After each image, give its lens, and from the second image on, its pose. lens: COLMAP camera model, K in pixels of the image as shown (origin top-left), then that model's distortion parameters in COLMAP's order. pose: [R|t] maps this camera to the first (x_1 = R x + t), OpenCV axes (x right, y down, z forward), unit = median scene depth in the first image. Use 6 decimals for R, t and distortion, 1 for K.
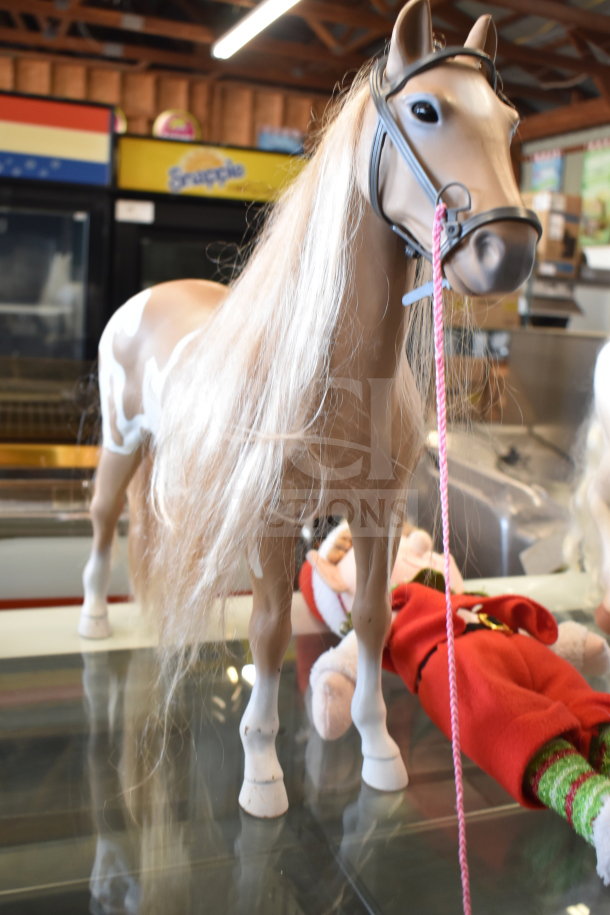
lens RADIAL K [[887.3, 0, 302.0], [0, 887.3, 456.9], [0, 0, 1]] dist [-0.075090, 0.000000]
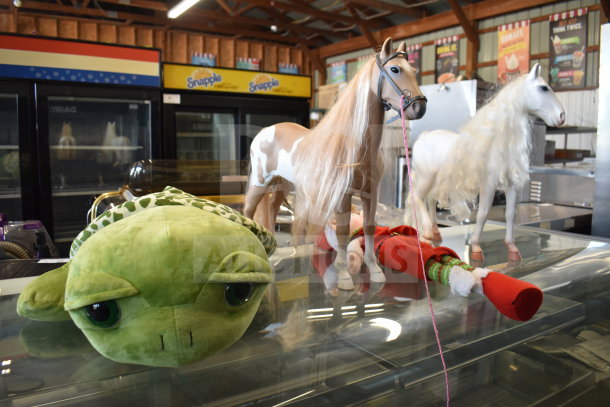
lens RADIAL K [[468.1, 0, 309.7], [0, 468.1, 202.0], [0, 0, 1]] dist [-0.094072, 0.013546]
pose [[0.978330, -0.071810, 0.194199, -0.098462], [0.080179, 0.996145, -0.035574, 0.030791], [-0.190896, 0.050374, 0.980317, -0.126484]]
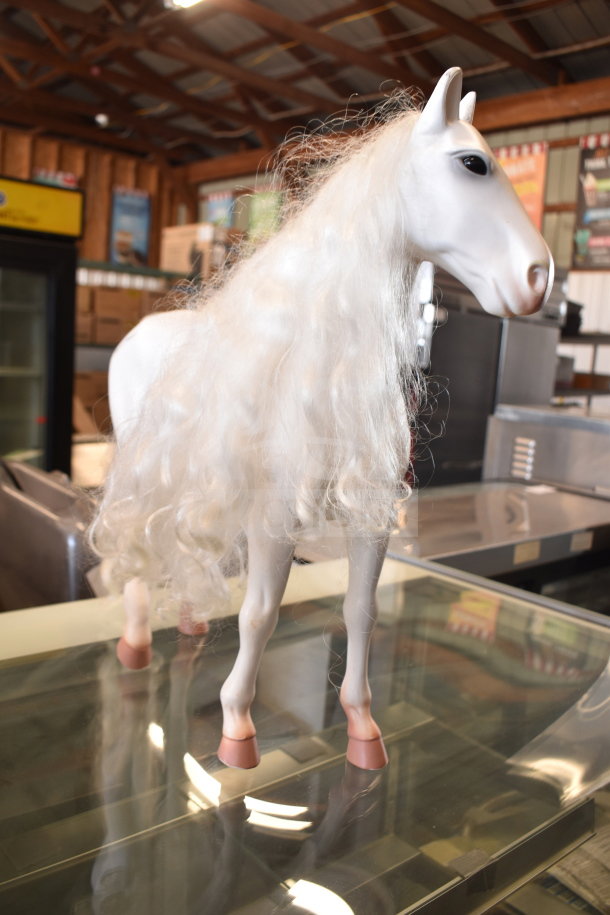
lens RADIAL K [[797.5, 0, 301.7], [0, 797.5, 456.6], [0, 0, 1]] dist [-0.071497, -0.024374]
pose [[0.937113, -0.035120, 0.347255, 0.081194], [0.038834, 0.999239, -0.003742, -0.000747], [-0.346860, 0.016992, 0.937763, 0.062031]]
